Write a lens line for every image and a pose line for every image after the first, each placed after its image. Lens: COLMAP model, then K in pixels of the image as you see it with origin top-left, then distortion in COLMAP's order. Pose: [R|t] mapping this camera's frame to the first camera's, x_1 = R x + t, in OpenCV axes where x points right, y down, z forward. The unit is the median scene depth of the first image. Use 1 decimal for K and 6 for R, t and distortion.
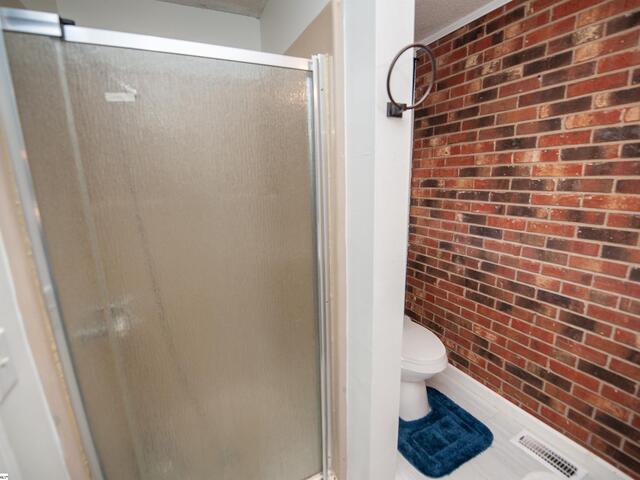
lens RADIAL K [[285.7, 0, 319.1], [0, 285.7, 240.7], [0, 0, 1]] dist [-0.016177, -0.002732]
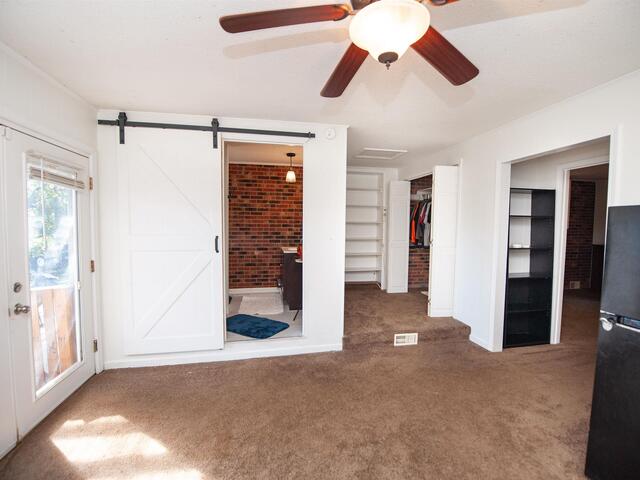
lens RADIAL K [[285.7, 0, 319.8], [0, 285.7, 242.8], [0, 0, 1]] dist [-0.016177, -0.002732]
pose [[0.272090, -0.022192, 0.962016, -2.362020], [0.188011, 0.981692, -0.030530, 0.448403], [-0.943726, 0.189177, 0.271281, -0.987585]]
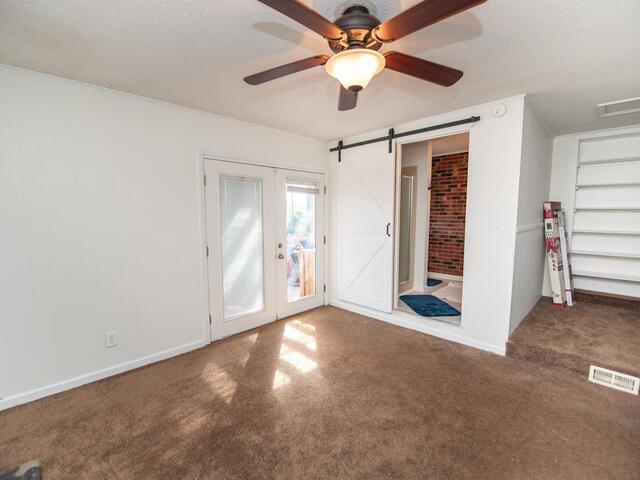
lens RADIAL K [[285.7, 0, 322.4], [0, 285.7, 242.2], [0, 0, 1]] dist [-0.016177, -0.002732]
pose [[0.950725, -0.002324, 0.310026, -1.960448], [0.039244, 0.992830, -0.112905, 0.641200], [-0.307541, 0.119508, 0.944000, -1.989207]]
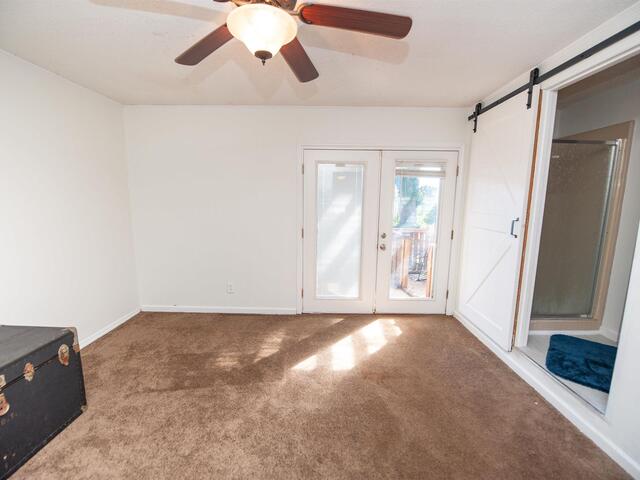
lens RADIAL K [[285.7, 0, 322.5], [0, 285.7, 243.0], [0, 0, 1]] dist [-0.016177, -0.002732]
pose [[0.887136, 0.110774, -0.448016, -0.825504], [-0.135874, 0.990431, -0.024162, 0.546969], [0.441053, 0.082308, 0.893699, -1.763542]]
